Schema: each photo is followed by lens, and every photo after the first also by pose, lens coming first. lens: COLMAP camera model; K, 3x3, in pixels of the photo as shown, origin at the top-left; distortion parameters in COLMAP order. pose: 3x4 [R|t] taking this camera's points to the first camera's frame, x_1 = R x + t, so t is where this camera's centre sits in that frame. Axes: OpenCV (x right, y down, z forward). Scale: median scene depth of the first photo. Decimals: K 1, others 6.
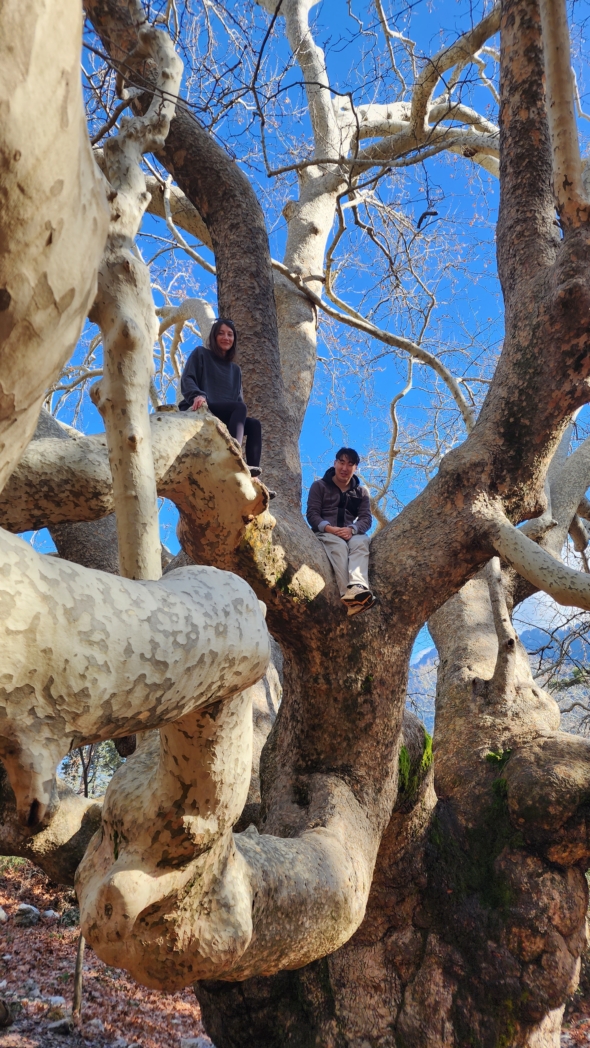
lens RADIAL K [[716.9, 0, 291.0], [0, 716.9, 520.0], [0, 0, 1]] dist [0.043600, -0.027825]
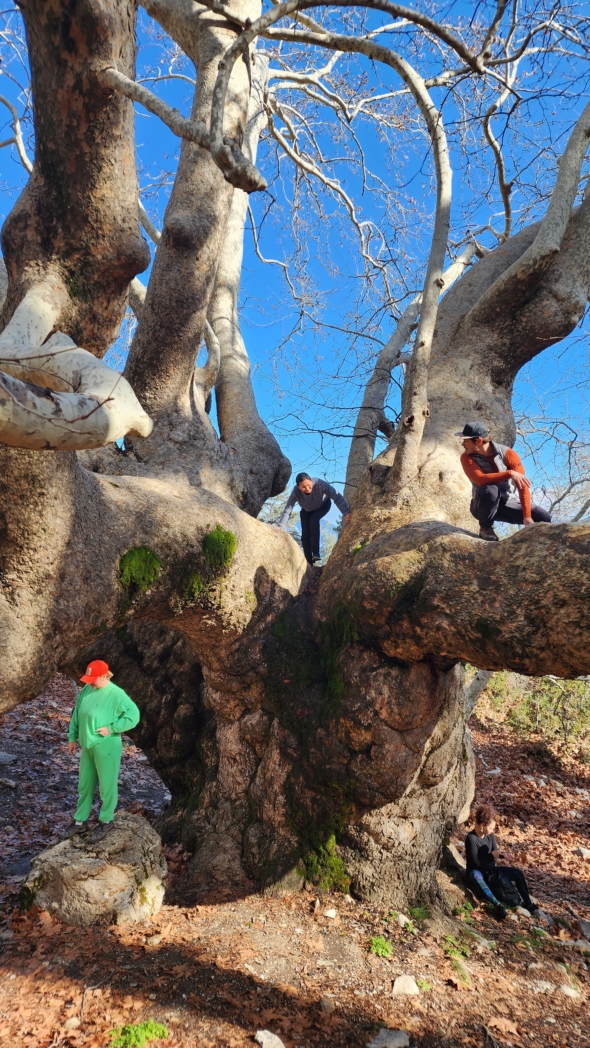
lens RADIAL K [[685.8, 0, 293.9], [0, 685.8, 525.5], [0, 0, 1]] dist [0.105302, -0.110727]
pose [[0.900769, -0.046729, -0.431778, 0.655282], [0.165871, 0.955843, 0.242593, 0.085547], [0.401376, -0.290139, 0.868744, 0.254619]]
